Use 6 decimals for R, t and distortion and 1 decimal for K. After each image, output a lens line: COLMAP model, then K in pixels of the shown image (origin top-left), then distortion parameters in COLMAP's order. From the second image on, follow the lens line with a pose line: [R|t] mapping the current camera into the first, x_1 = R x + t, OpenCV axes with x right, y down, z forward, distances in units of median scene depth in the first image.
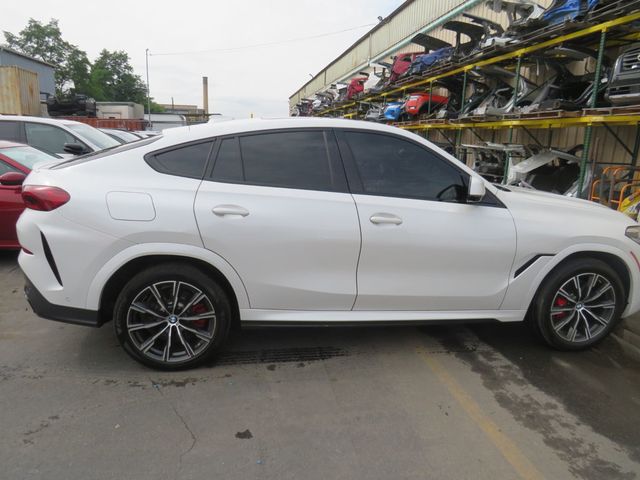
lens RADIAL K [[463.9, 0, 320.0], [0, 463.9, 240.0], [0, 0, 1]] dist [-0.052975, 0.057840]
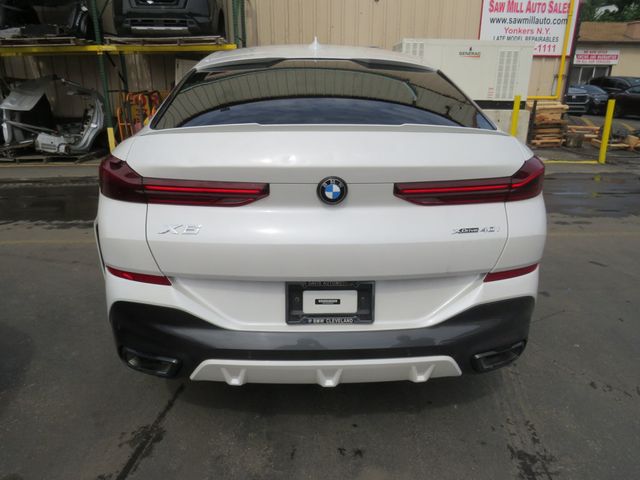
lens RADIAL K [[457.4, 0, 320.0], [0, 457.4, 240.0], [0, 0, 1]] dist [-0.032280, 0.004929]
pose [[0.143045, -0.354761, 0.923950, -0.334883], [0.213024, 0.922705, 0.321303, -0.071920], [-0.966519, 0.150862, 0.207561, 0.311526]]
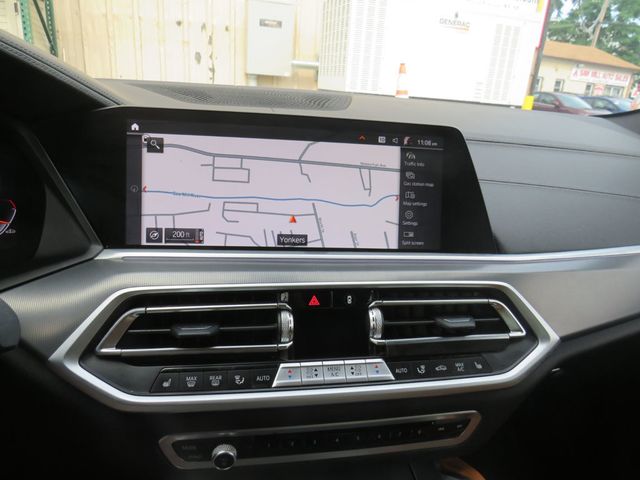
lens RADIAL K [[457.4, 0, 320.0], [0, 457.4, 240.0], [0, 0, 1]] dist [-0.032280, 0.004929]
pose [[-0.146715, -0.364905, 0.919412, 0.047505], [0.135025, 0.913382, 0.384058, -0.055360], [-0.979920, 0.180490, -0.084736, 0.394719]]
